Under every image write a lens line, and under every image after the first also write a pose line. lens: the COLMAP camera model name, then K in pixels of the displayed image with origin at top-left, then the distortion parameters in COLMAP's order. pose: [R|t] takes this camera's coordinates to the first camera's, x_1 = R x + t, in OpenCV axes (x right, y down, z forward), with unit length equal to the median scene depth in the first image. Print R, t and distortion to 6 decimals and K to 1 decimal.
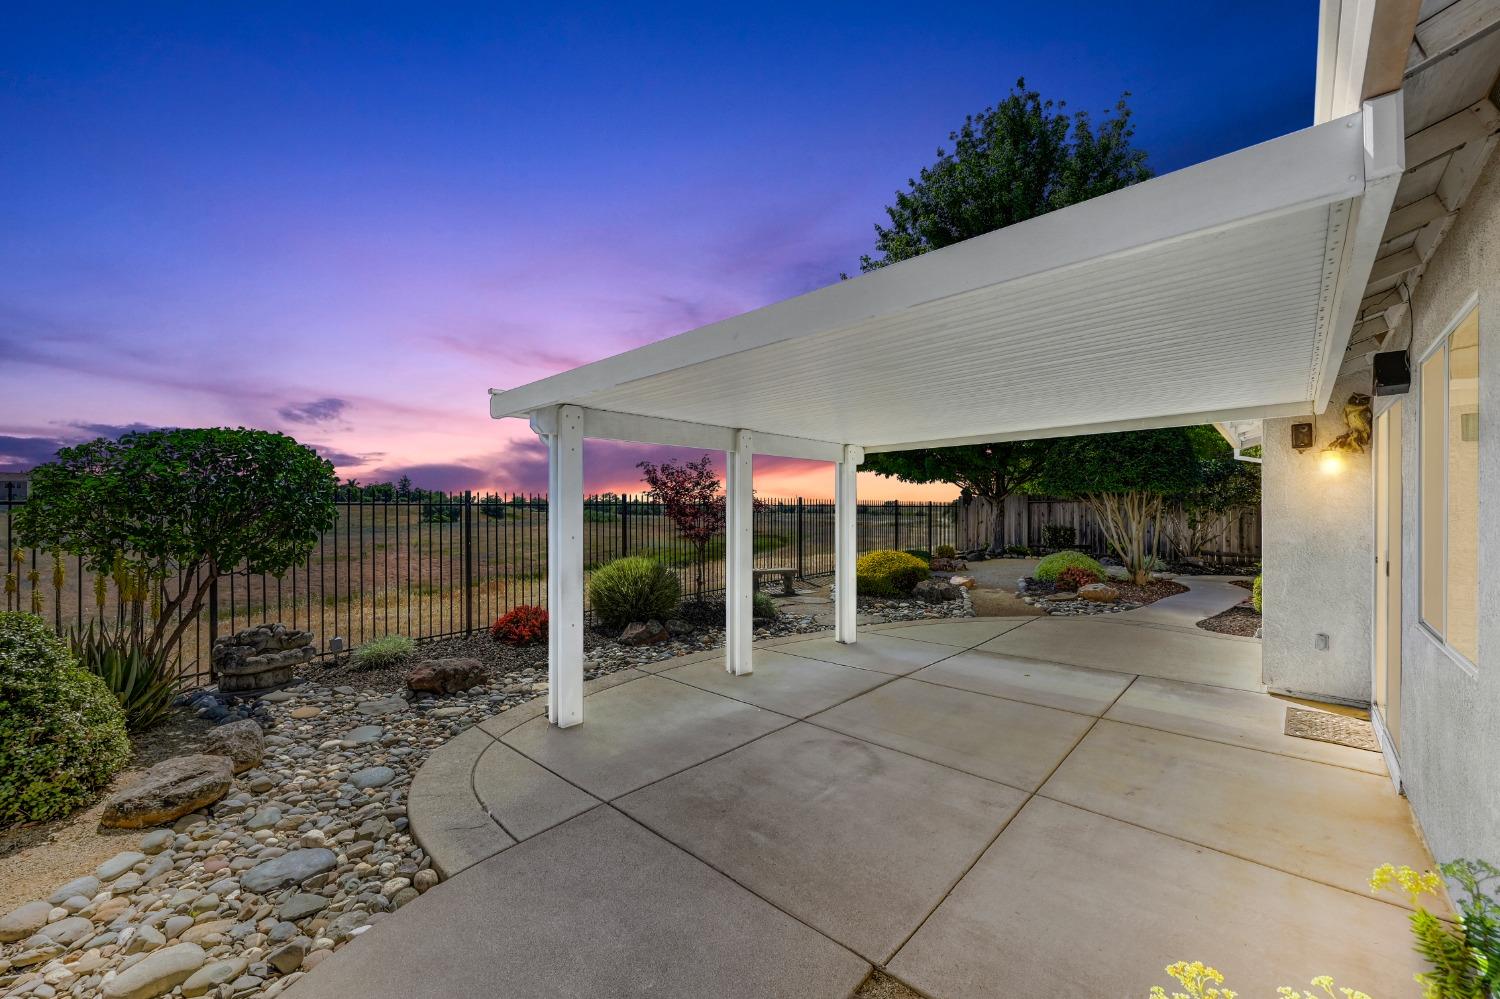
lens RADIAL K [[591.3, 0, 755.5], [0, 591.3, 506.0], [0, 0, 1]] dist [-0.003007, 0.000240]
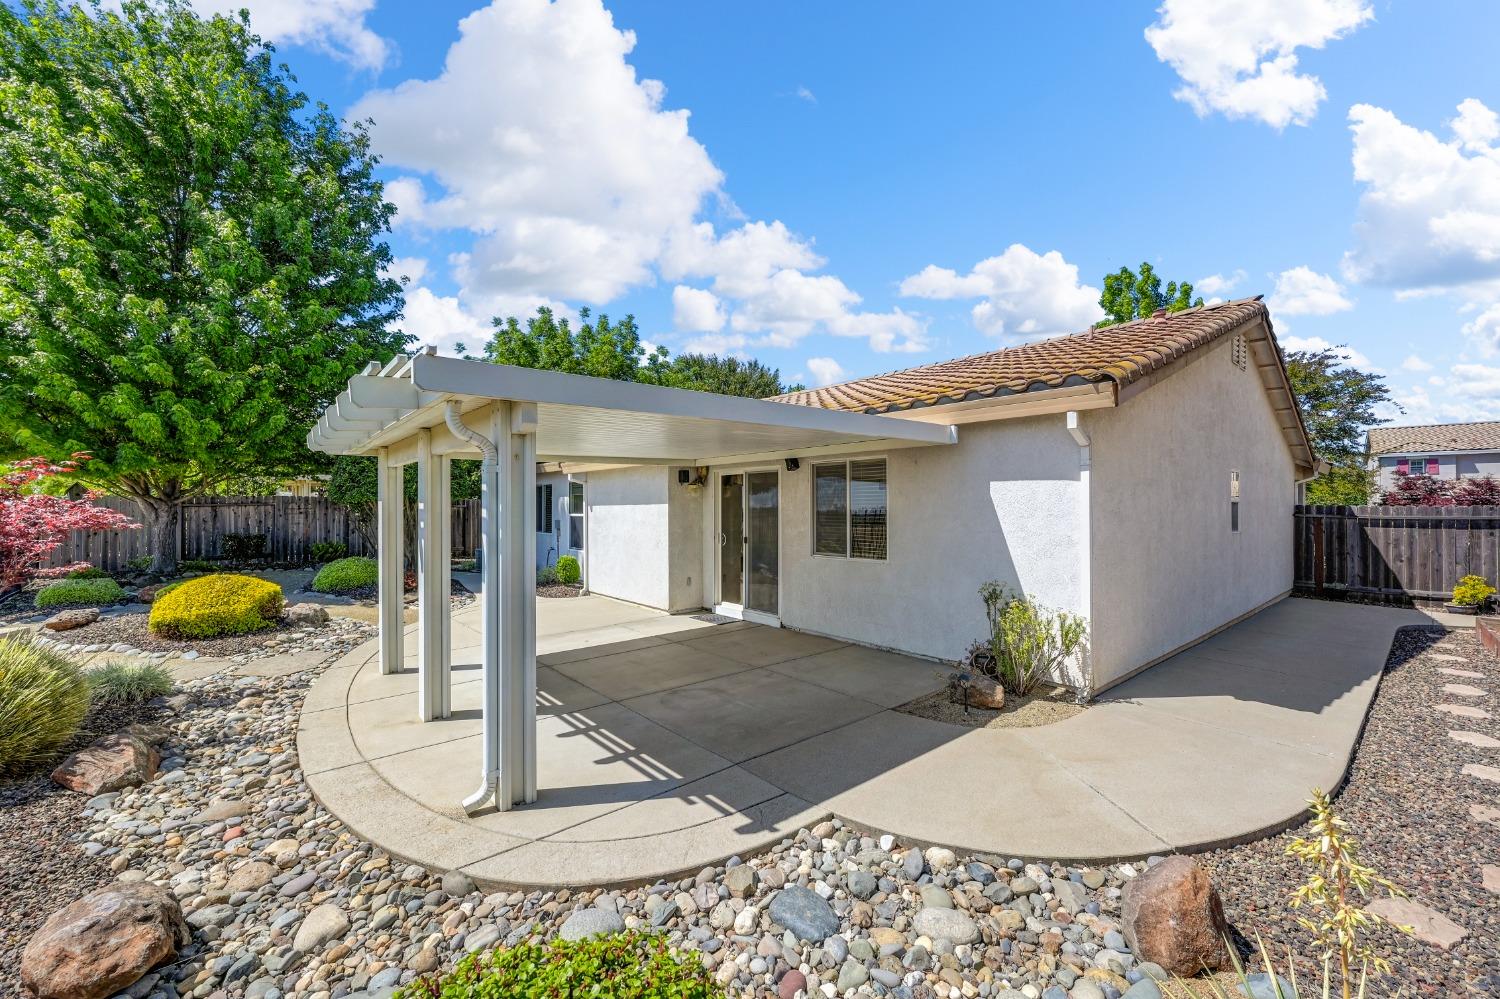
lens RADIAL K [[591.3, 0, 757.4], [0, 591.3, 499.1], [0, 0, 1]] dist [-0.003007, 0.000240]
pose [[0.113118, 0.009558, 0.993536, -1.184406], [0.000503, 0.999953, -0.009677, -0.033312], [-0.993581, 0.001594, 0.113108, 0.651771]]
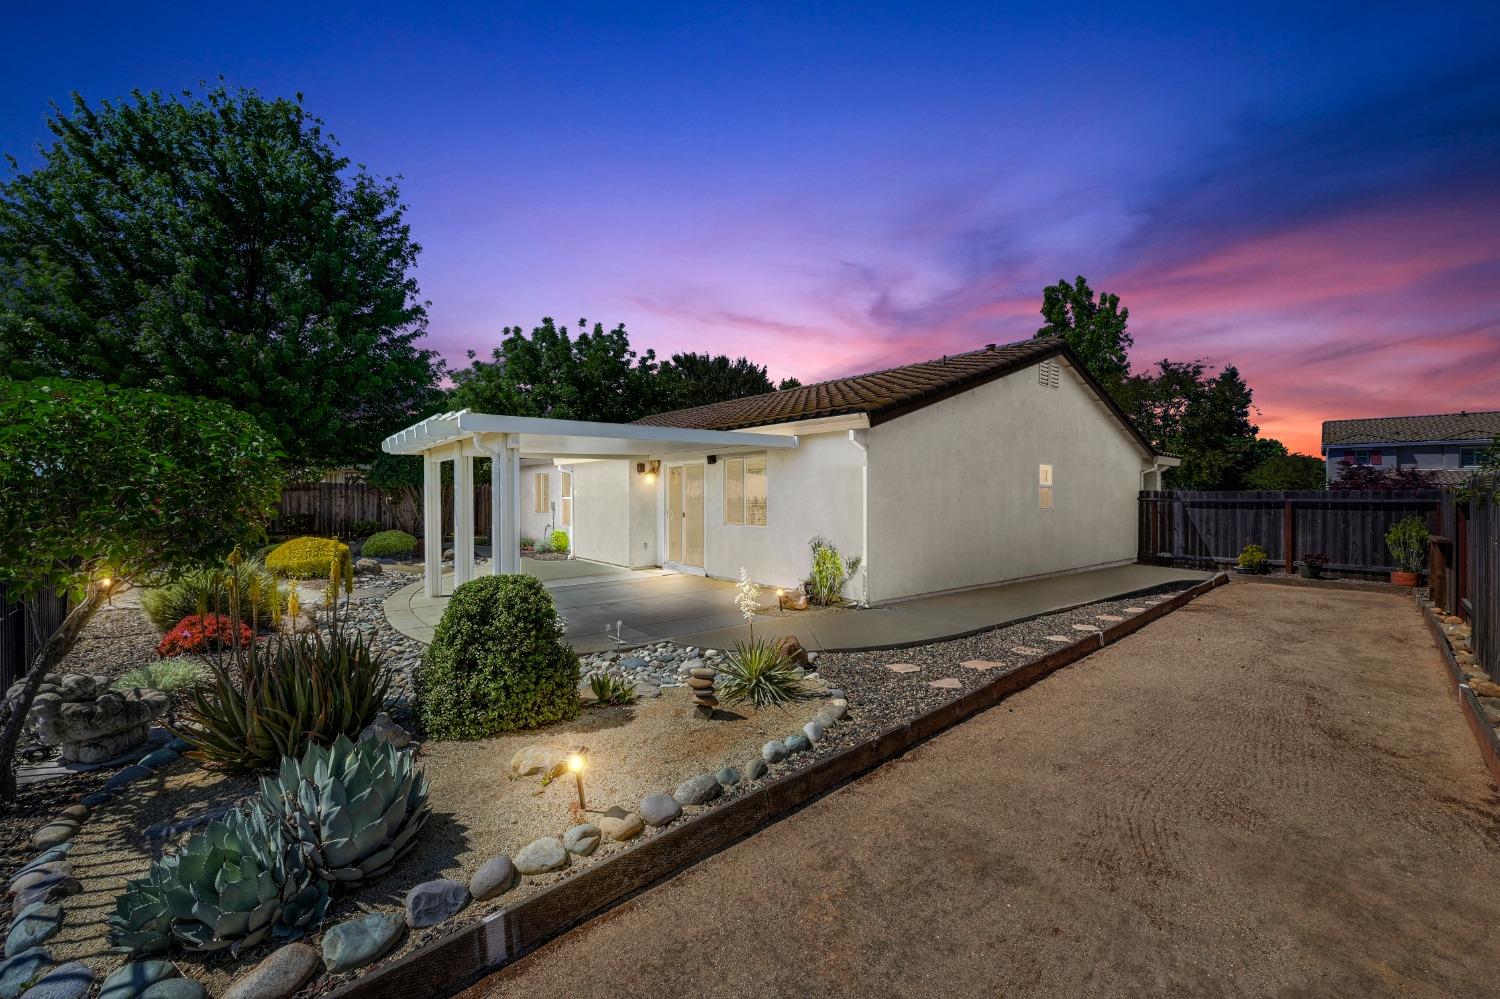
lens RADIAL K [[591.3, 0, 756.7], [0, 591.3, 500.6], [0, 0, 1]] dist [-0.003007, 0.000240]
pose [[0.128855, -0.011285, 0.991599, -1.957710], [-0.001419, 0.999932, 0.011564, -0.007288], [-0.991662, -0.002897, 0.128830, 0.177450]]
